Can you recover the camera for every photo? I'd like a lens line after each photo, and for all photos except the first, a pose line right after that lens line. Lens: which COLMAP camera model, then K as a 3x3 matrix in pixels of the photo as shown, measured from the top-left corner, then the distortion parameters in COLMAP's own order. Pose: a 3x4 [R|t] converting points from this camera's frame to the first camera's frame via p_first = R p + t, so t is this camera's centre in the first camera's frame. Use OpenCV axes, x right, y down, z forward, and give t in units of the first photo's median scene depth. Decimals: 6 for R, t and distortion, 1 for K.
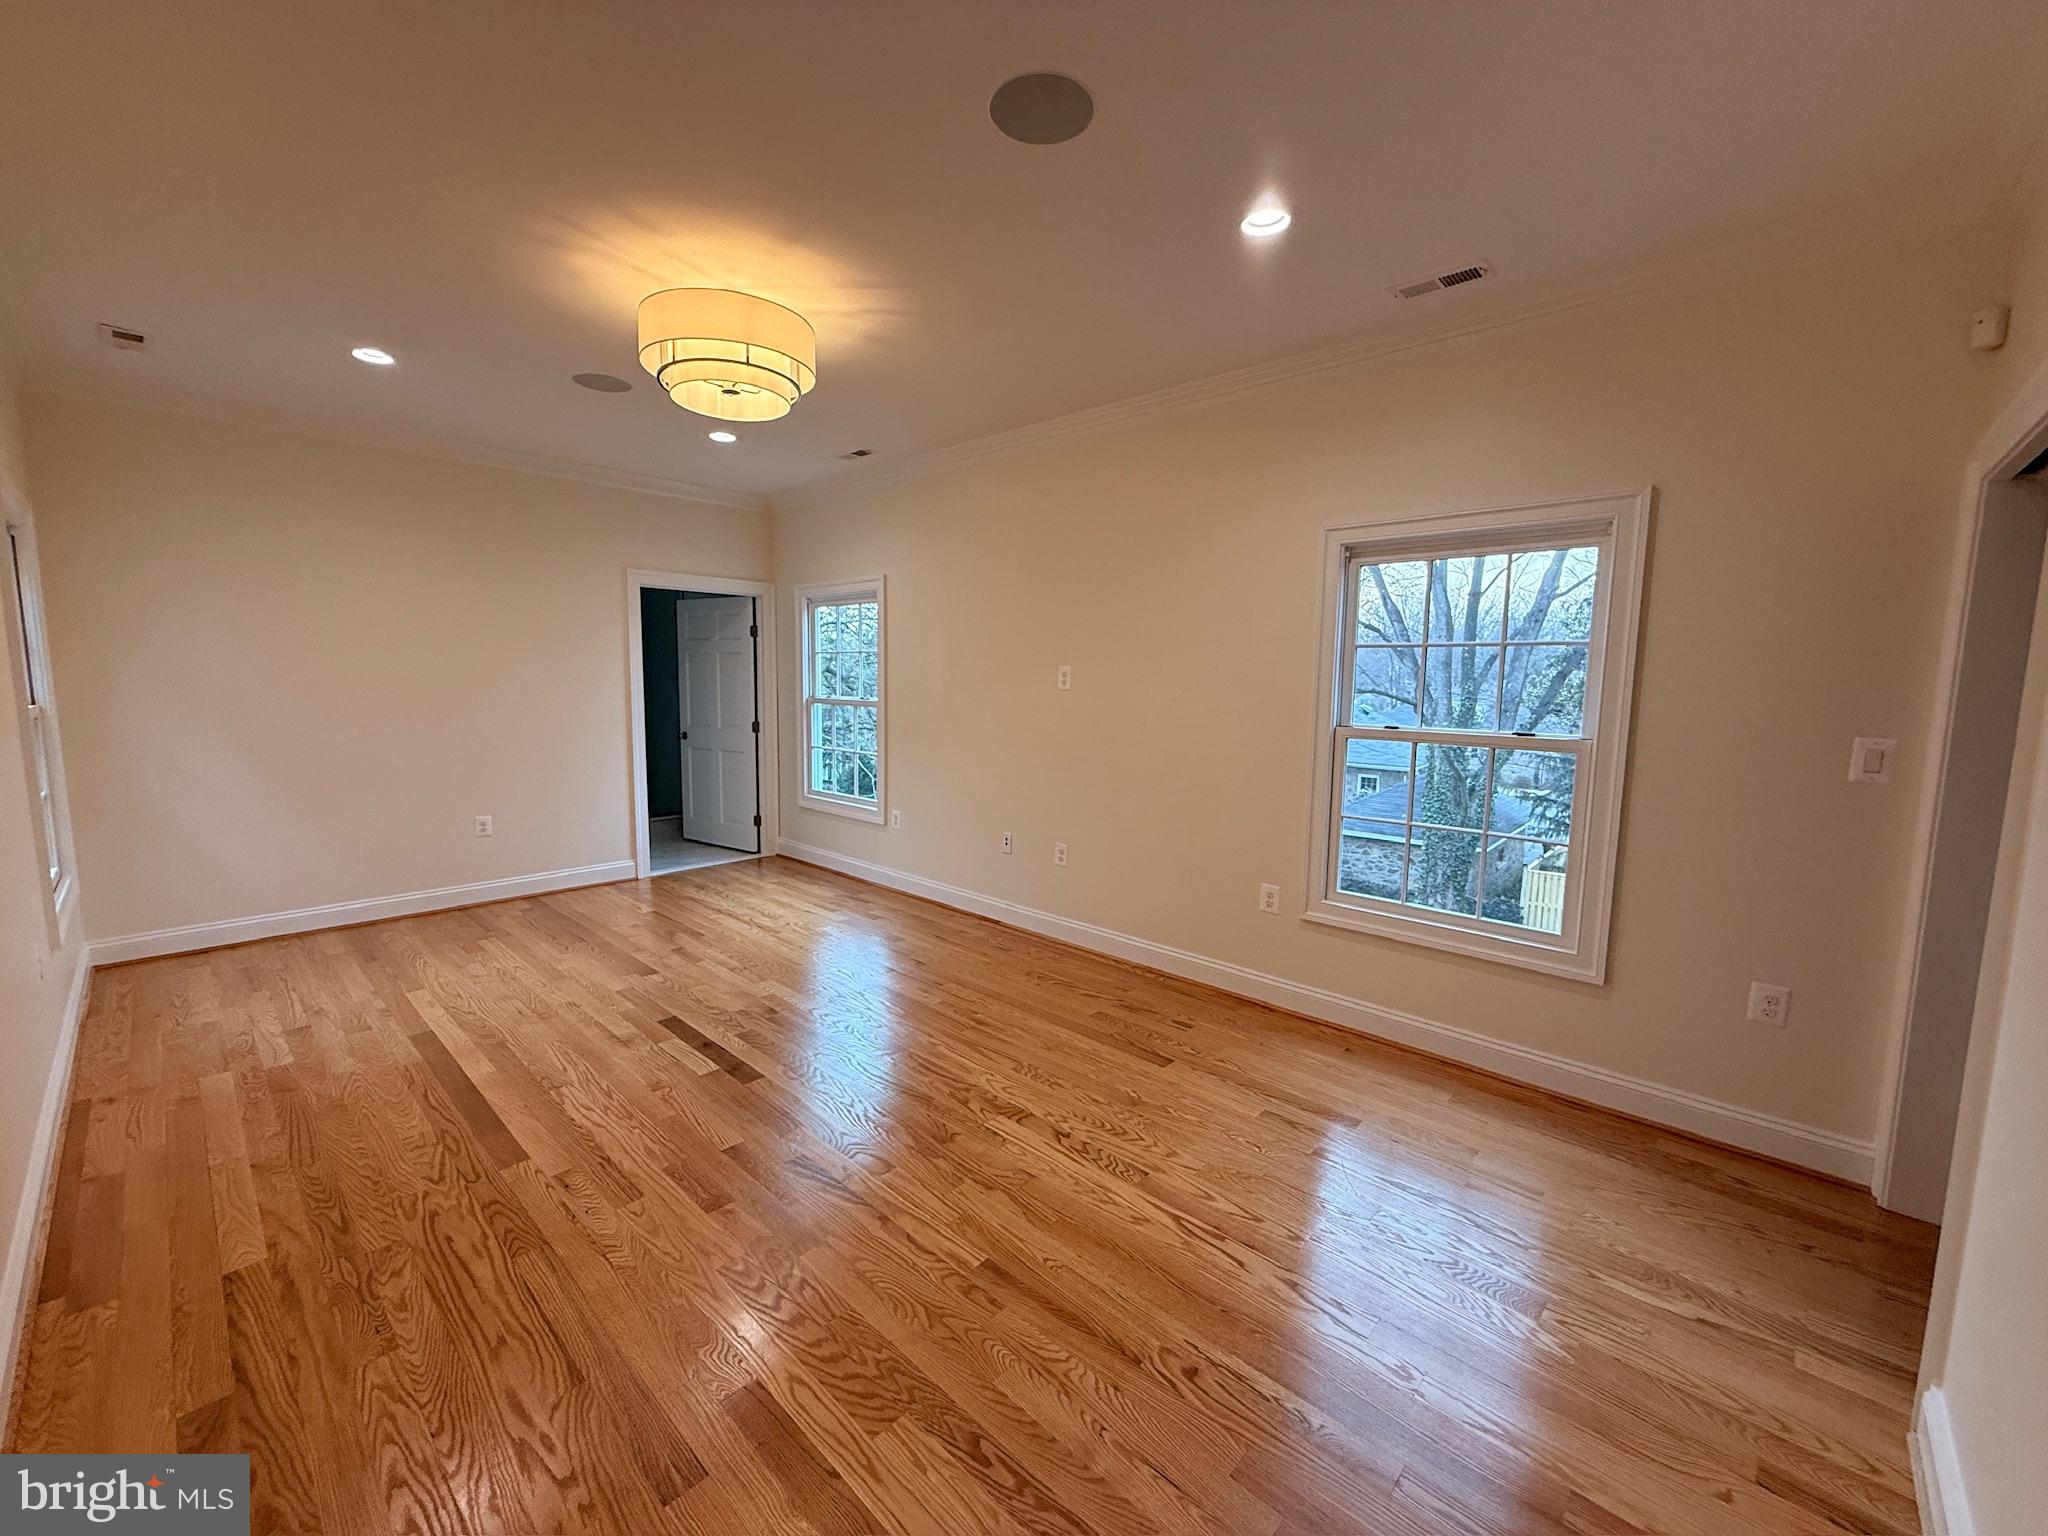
lens RADIAL K [[811.9, 0, 1017.9], [0, 811.9, 773.4], [0, 0, 1]] dist [-0.002271, -0.000263]
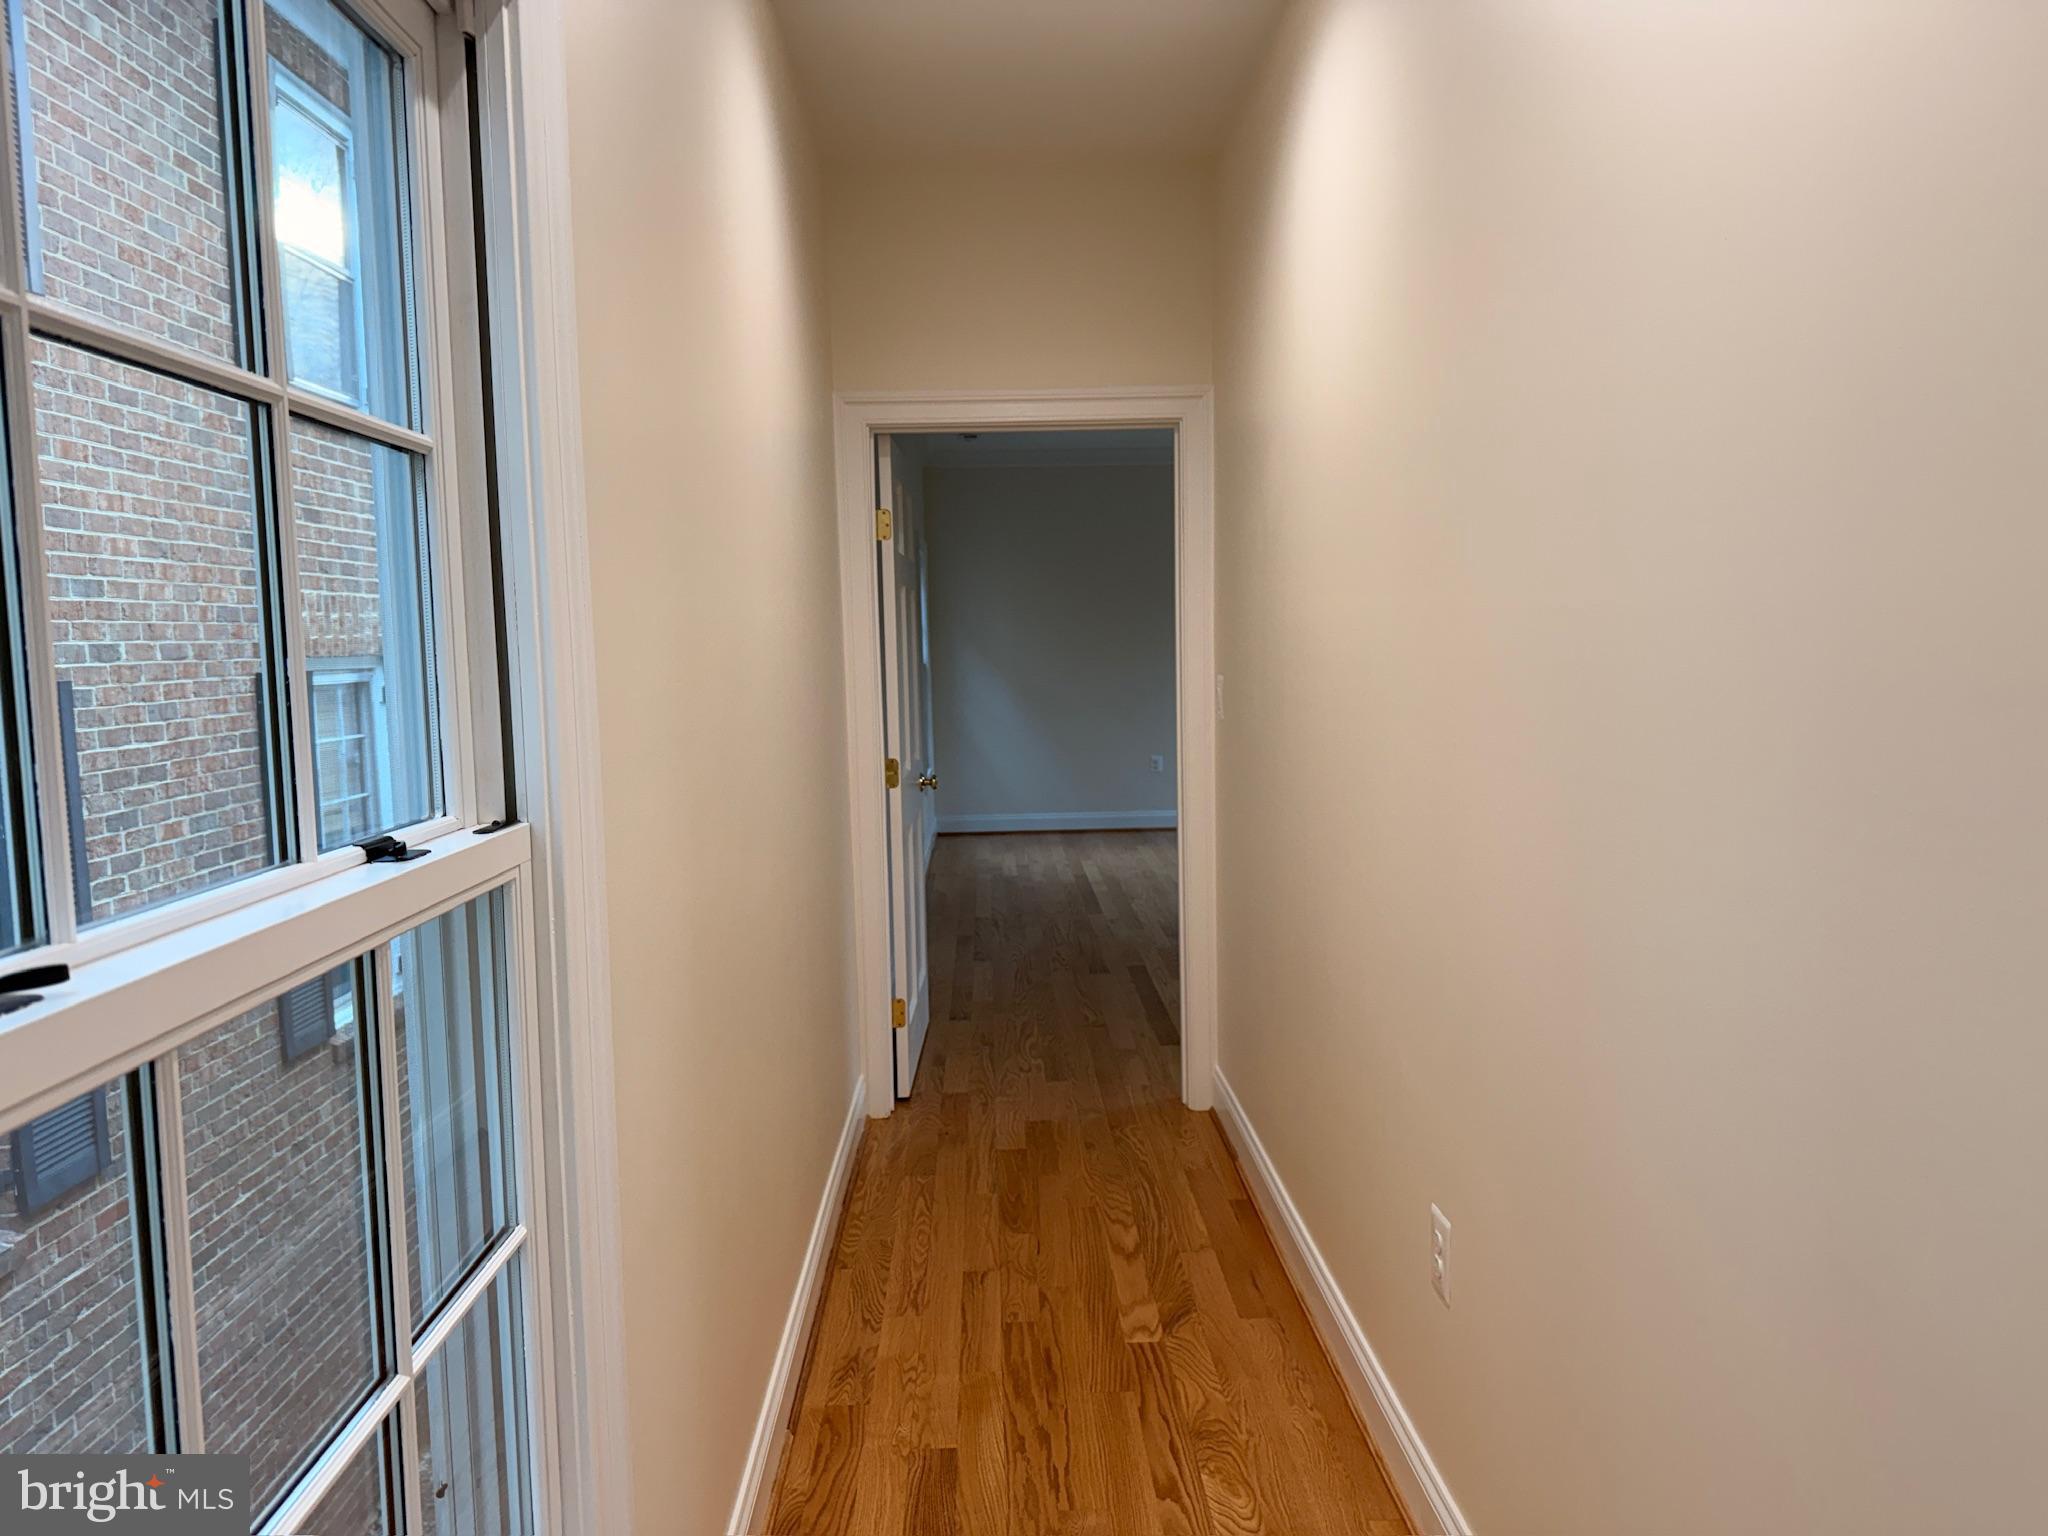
lens RADIAL K [[1437.6, 0, 1025.9], [0, 1437.6, 760.3], [0, 0, 1]] dist [0.019714, -0.028370]
pose [[0.705951, 0.033641, -0.707461, 1.036040], [-0.051488, 0.998666, -0.003890, 0.116978], [0.706387, 0.039172, 0.706741, -0.934608]]
